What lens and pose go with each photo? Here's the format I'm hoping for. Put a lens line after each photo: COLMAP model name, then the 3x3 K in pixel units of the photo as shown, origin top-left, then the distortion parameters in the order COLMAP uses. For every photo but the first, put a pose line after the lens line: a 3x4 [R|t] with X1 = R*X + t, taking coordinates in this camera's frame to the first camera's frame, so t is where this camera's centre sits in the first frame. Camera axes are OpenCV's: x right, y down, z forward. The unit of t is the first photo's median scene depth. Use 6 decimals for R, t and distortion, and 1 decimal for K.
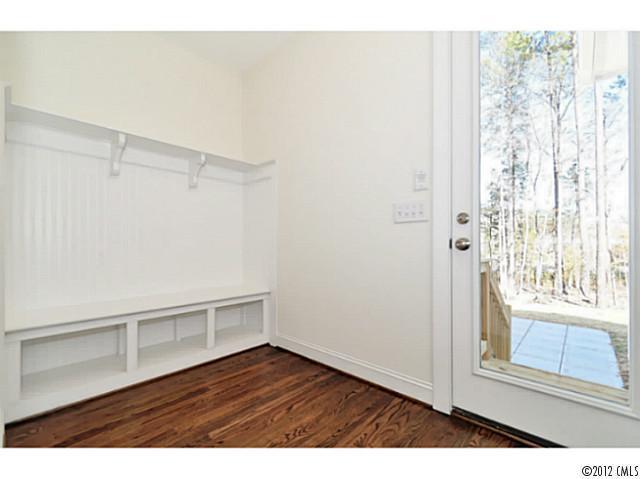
lens RADIAL K [[287.3, 0, 320.7], [0, 287.3, 241.9], [0, 0, 1]] dist [0.001261, 0.000339]
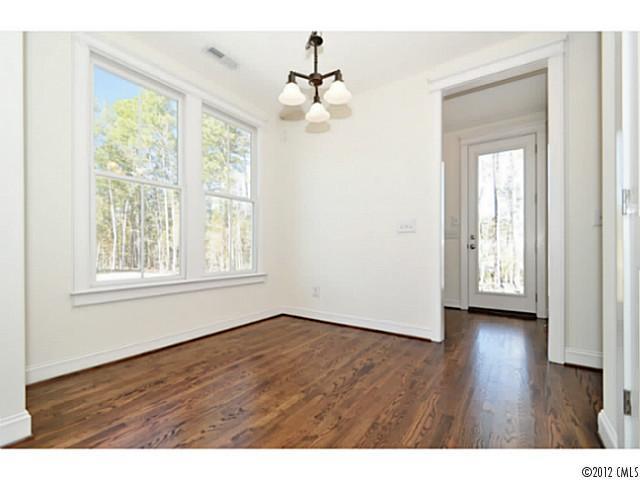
lens RADIAL K [[287.3, 0, 319.0], [0, 287.3, 243.5], [0, 0, 1]] dist [0.001261, 0.000339]
pose [[0.990389, 0.006316, 0.138169, -0.112703], [-0.005782, 0.999974, -0.004266, -0.000044], [-0.138192, 0.003426, 0.990400, -0.128110]]
